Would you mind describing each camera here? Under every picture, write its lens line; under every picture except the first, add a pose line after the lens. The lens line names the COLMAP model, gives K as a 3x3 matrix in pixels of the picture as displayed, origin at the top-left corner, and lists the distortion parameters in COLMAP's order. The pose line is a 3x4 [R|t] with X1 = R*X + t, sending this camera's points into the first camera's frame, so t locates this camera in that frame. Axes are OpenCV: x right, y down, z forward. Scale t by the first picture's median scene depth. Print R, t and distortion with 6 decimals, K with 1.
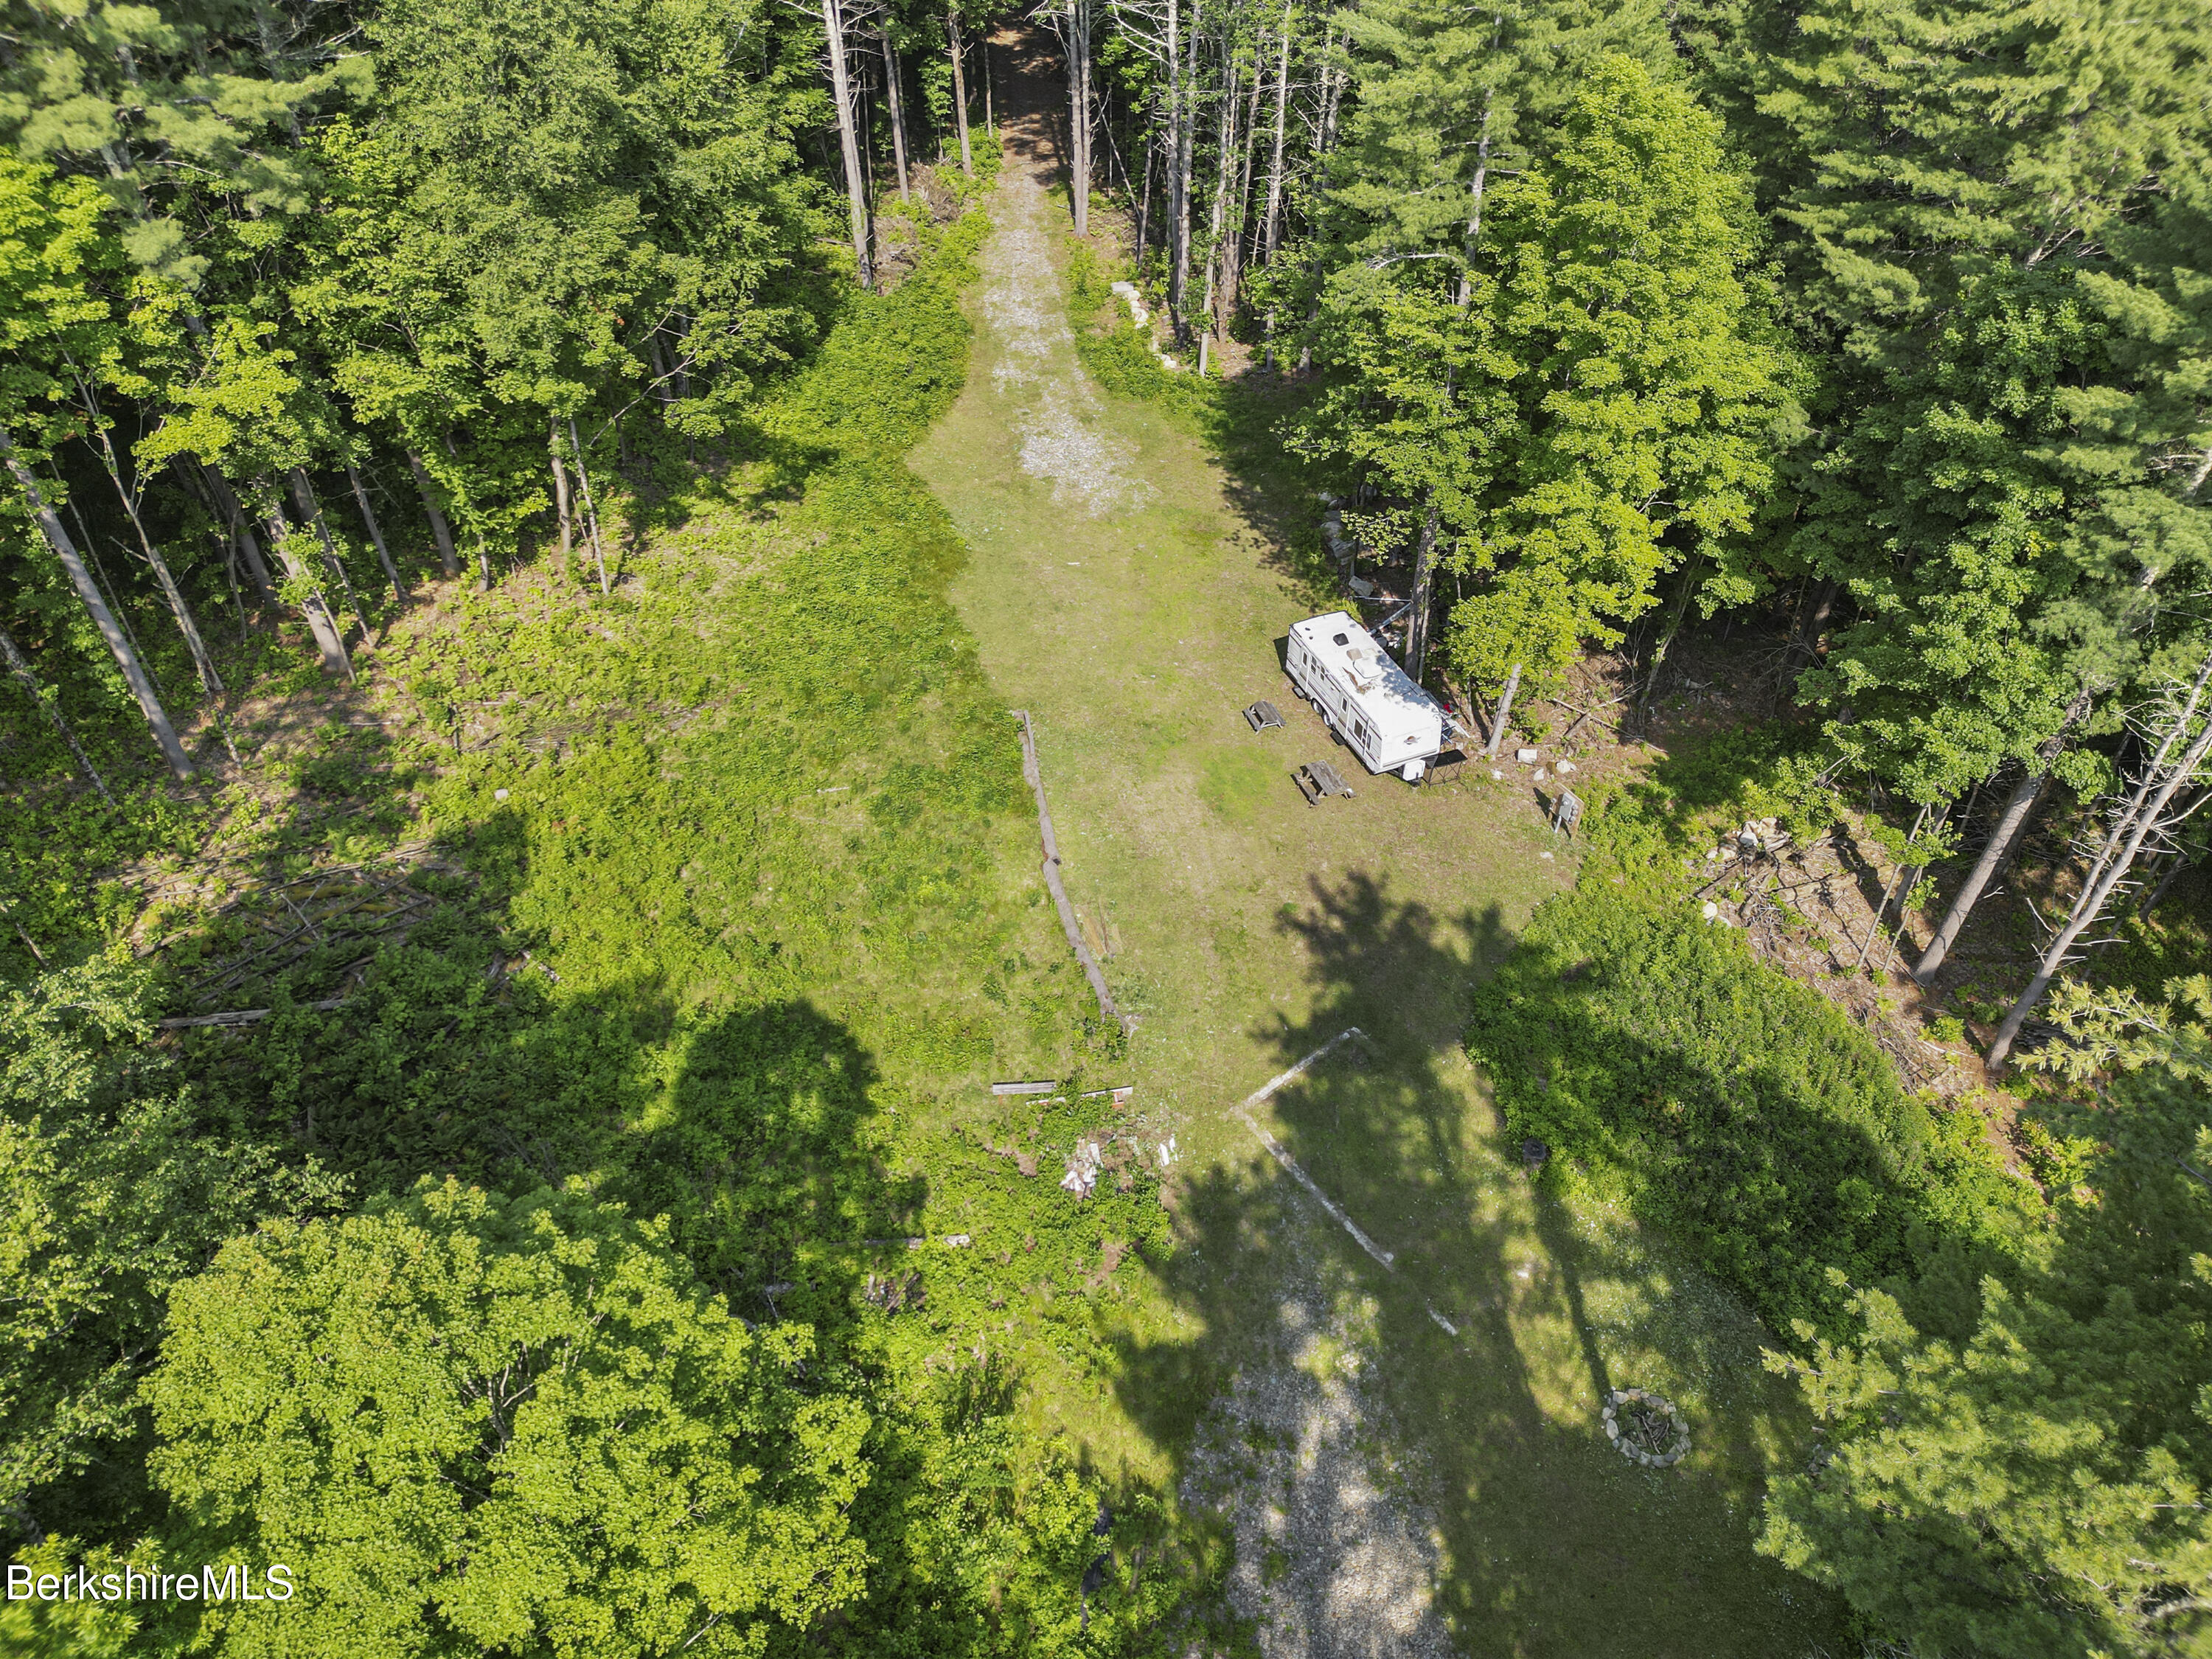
lens RADIAL K [[1499.9, 0, 1117.2], [0, 1499.9, 825.2], [0, 0, 1]] dist [0.043262, -0.031788]
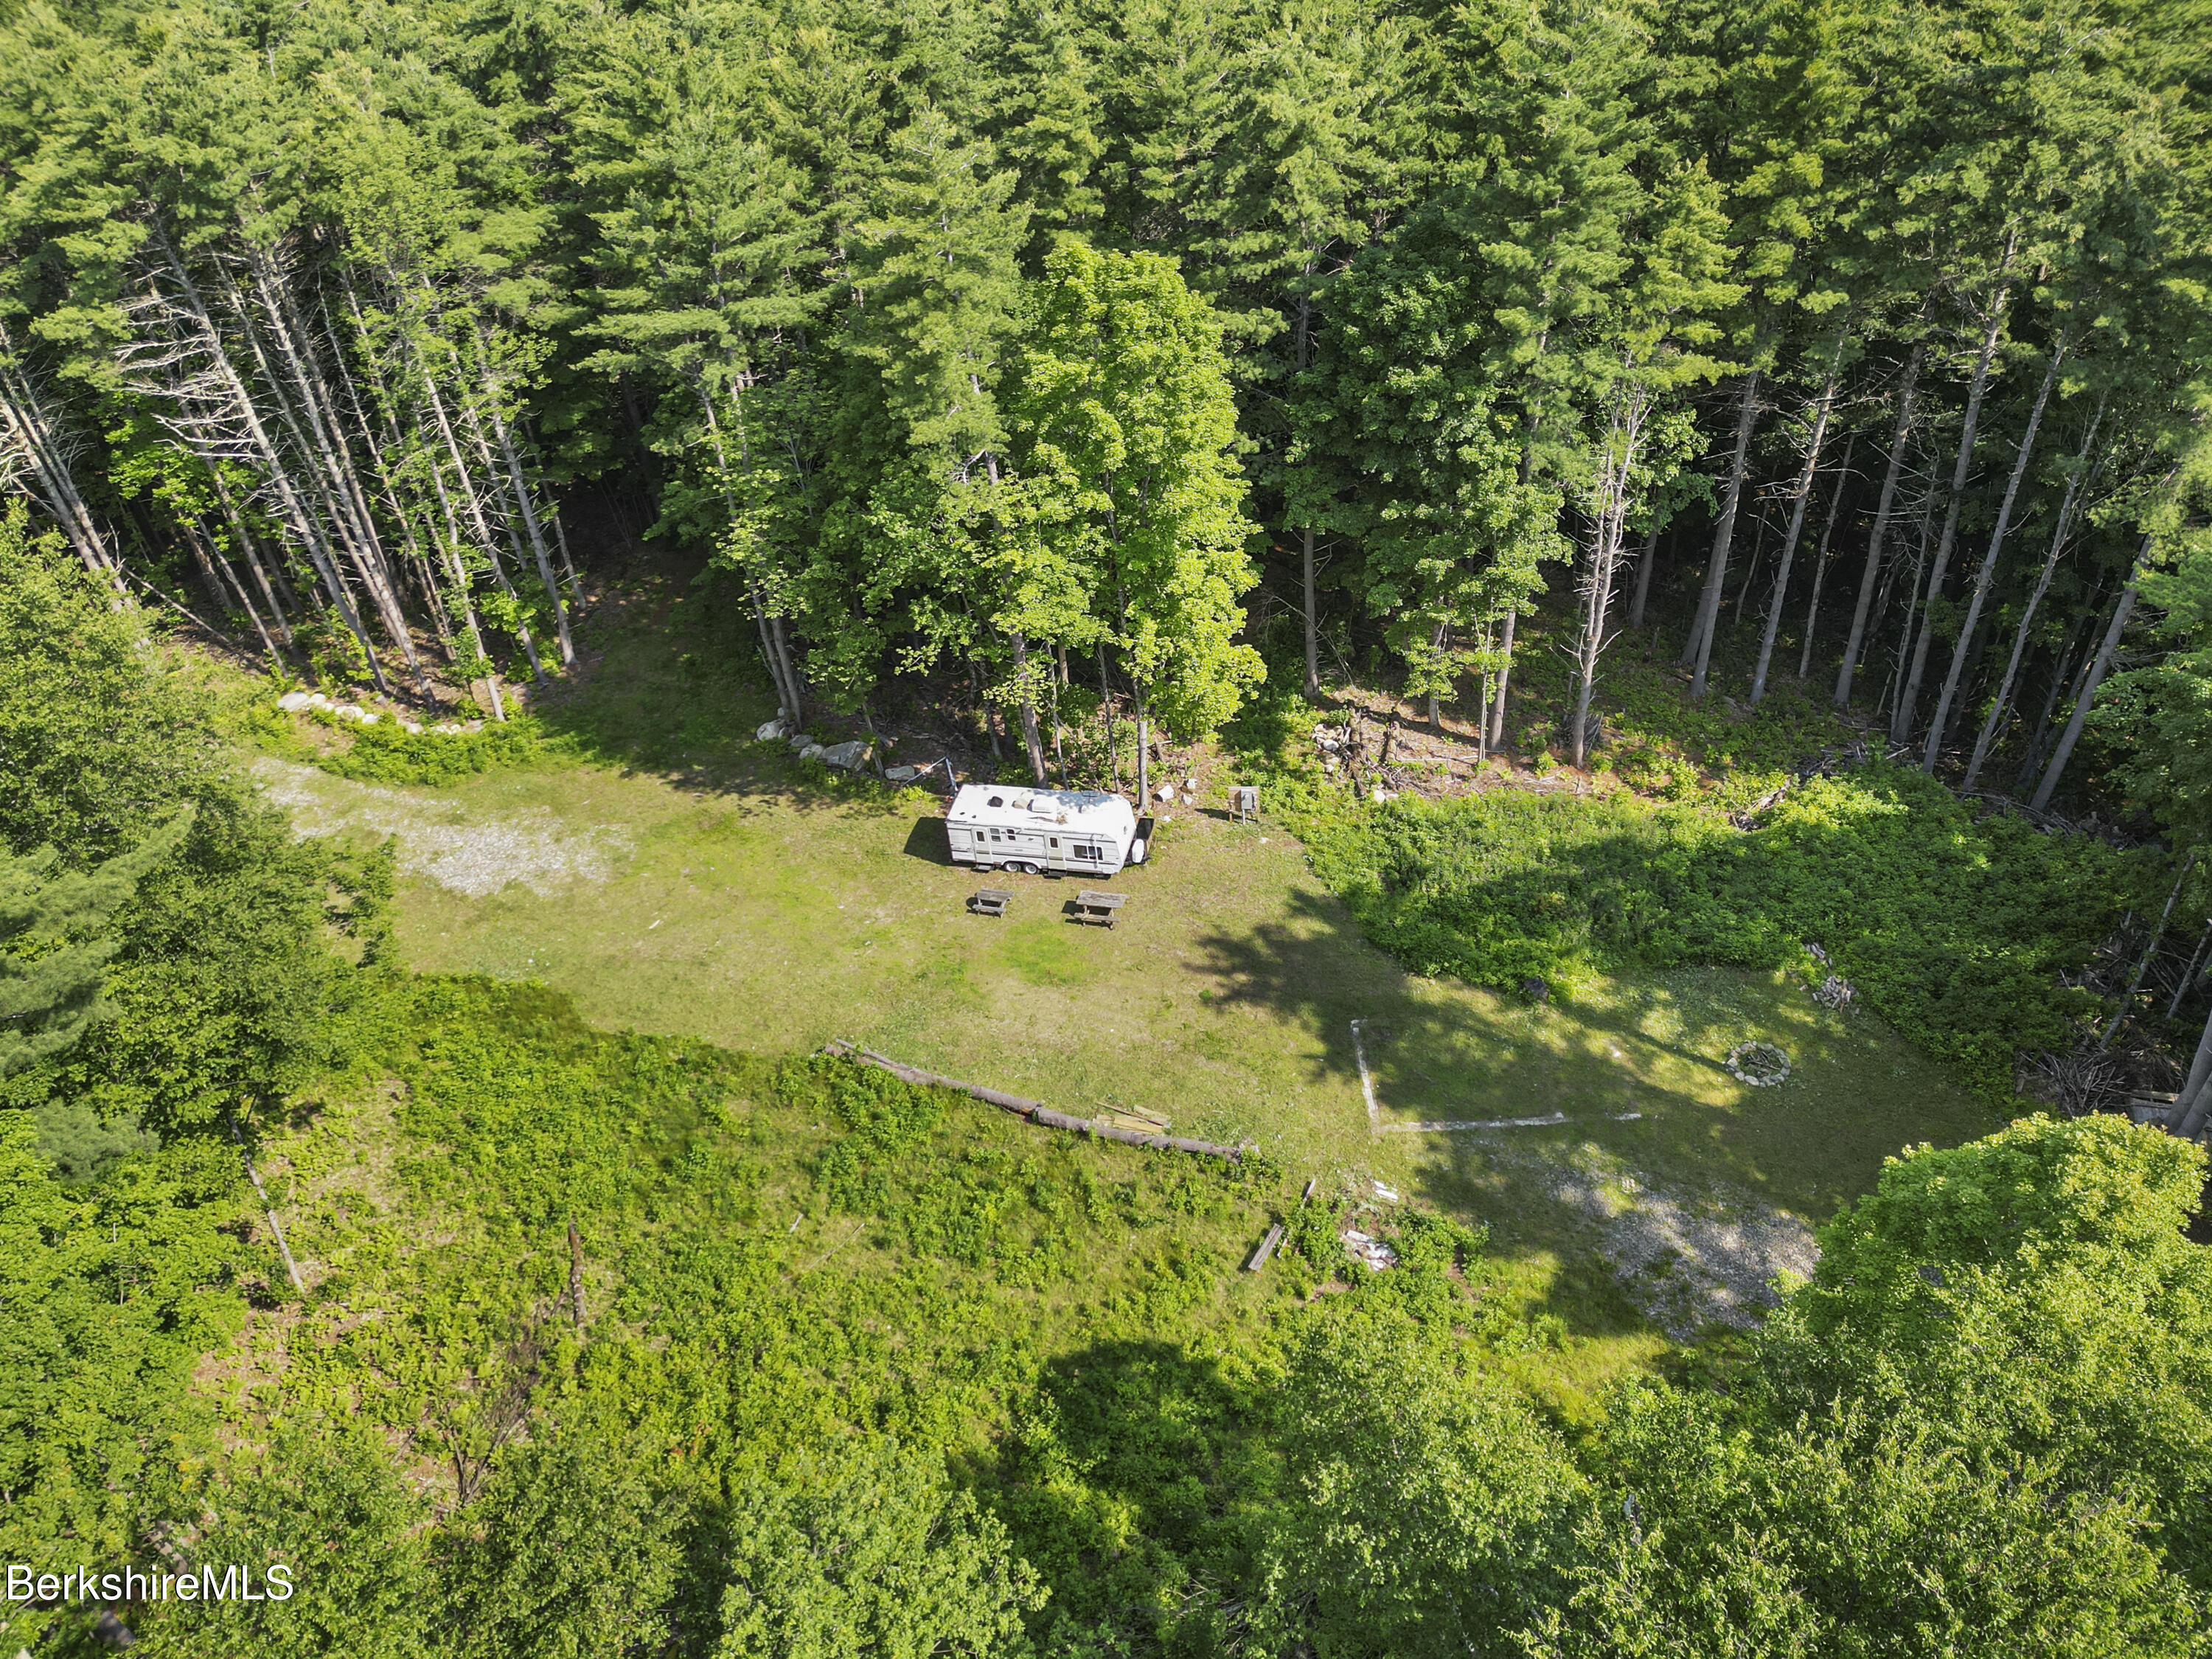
lens RADIAL K [[1631.4, 0, 1099.9], [0, 1631.4, 819.7], [0, 0, 1]] dist [0.046167, -0.009705]
pose [[0.590068, -0.548466, 0.592457, -0.535870], [0.612820, 0.782014, 0.113600, -0.215552], [-0.525615, 0.296038, 0.797553, 0.049391]]
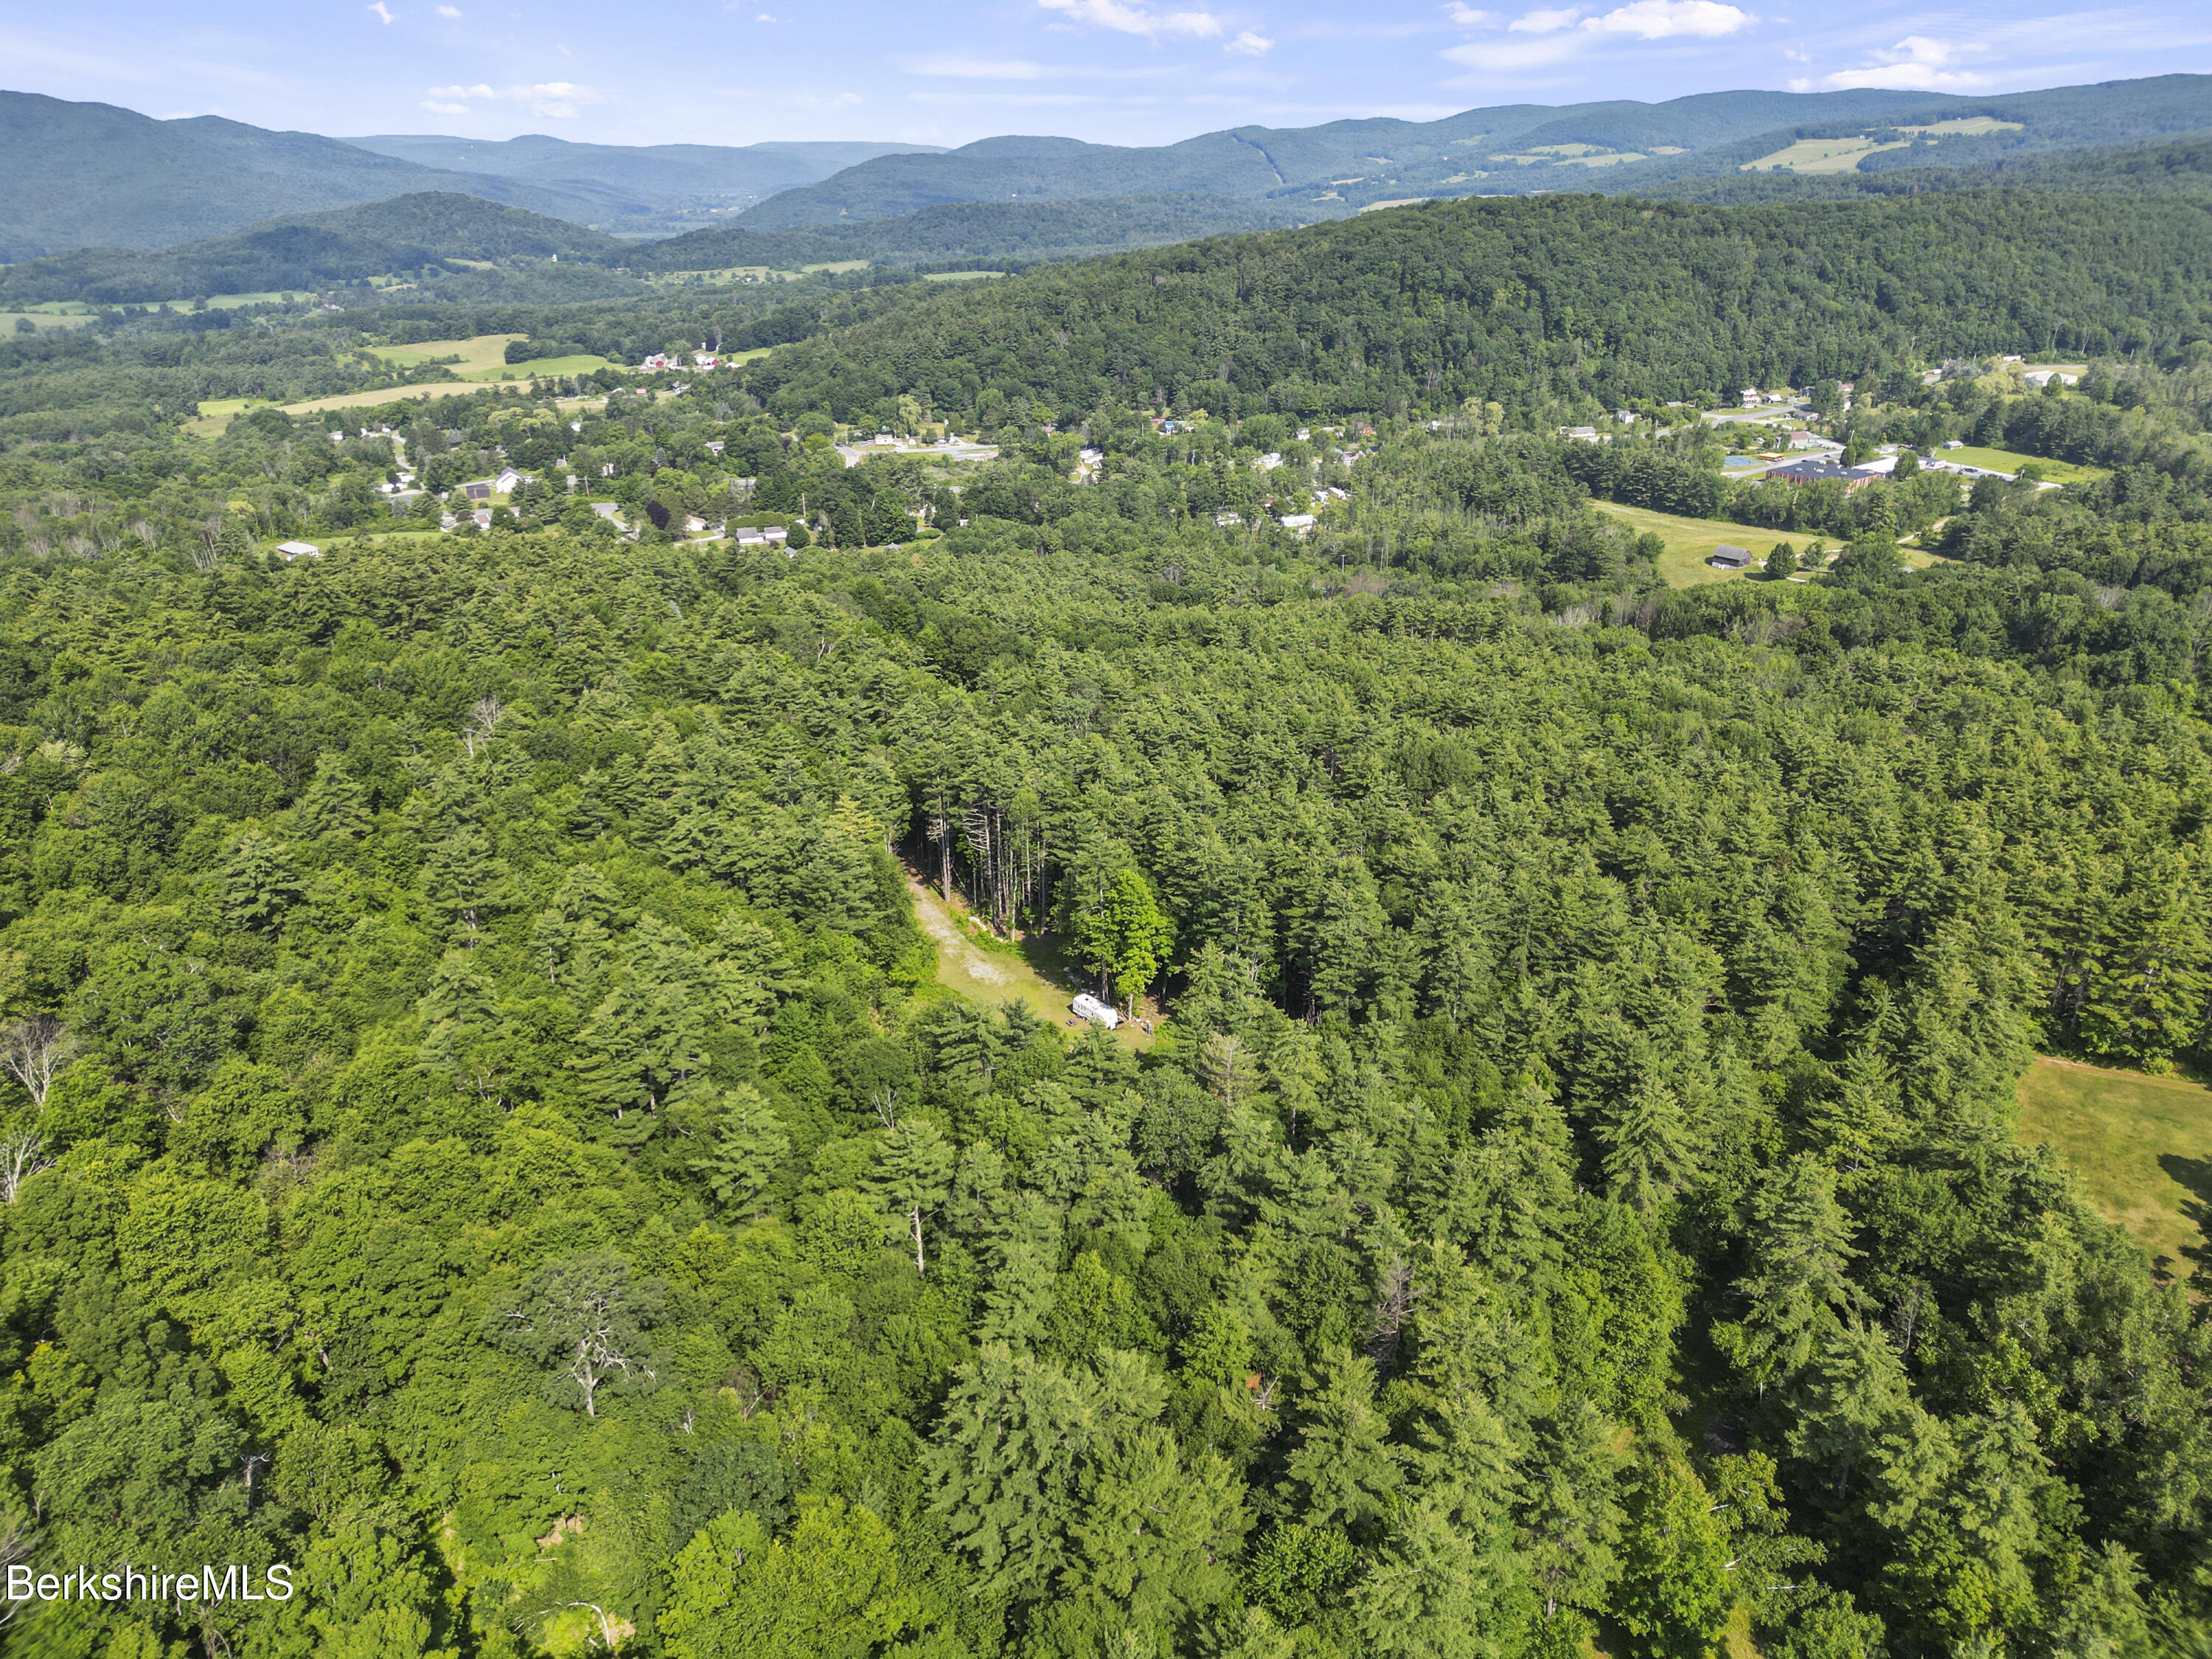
lens RADIAL K [[1499.9, 0, 1096.9], [0, 1499.9, 828.9], [0, 0, 1]] dist [0.043262, -0.031788]
pose [[0.952807, -0.123941, 0.277122, -0.999330], [0.215295, 0.919455, -0.329015, 0.889547], [-0.214023, 0.373151, 0.902747, -3.150395]]
